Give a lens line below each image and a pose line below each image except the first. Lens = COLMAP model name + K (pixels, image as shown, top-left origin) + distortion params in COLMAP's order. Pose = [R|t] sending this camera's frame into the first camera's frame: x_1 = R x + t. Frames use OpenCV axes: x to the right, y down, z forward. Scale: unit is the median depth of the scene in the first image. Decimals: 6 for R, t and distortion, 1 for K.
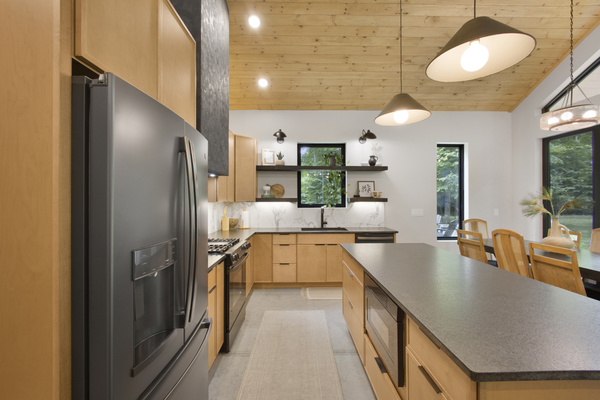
lens RADIAL K [[261.6, 0, 300.3], [0, 261.6, 199.8], [0, 0, 1]] dist [0.002468, 0.000047]
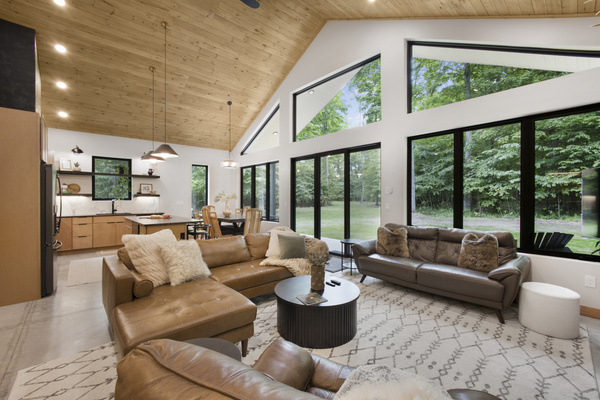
lens RADIAL K [[261.6, 0, 301.7], [0, 261.6, 198.0], [0, 0, 1]] dist [0.002468, 0.000047]
pose [[0.761512, 0.002033, 0.648148, -0.068806], [-0.003393, 0.999994, 0.000850, 0.011382], [-0.648142, -0.002846, 0.761514, -0.880055]]
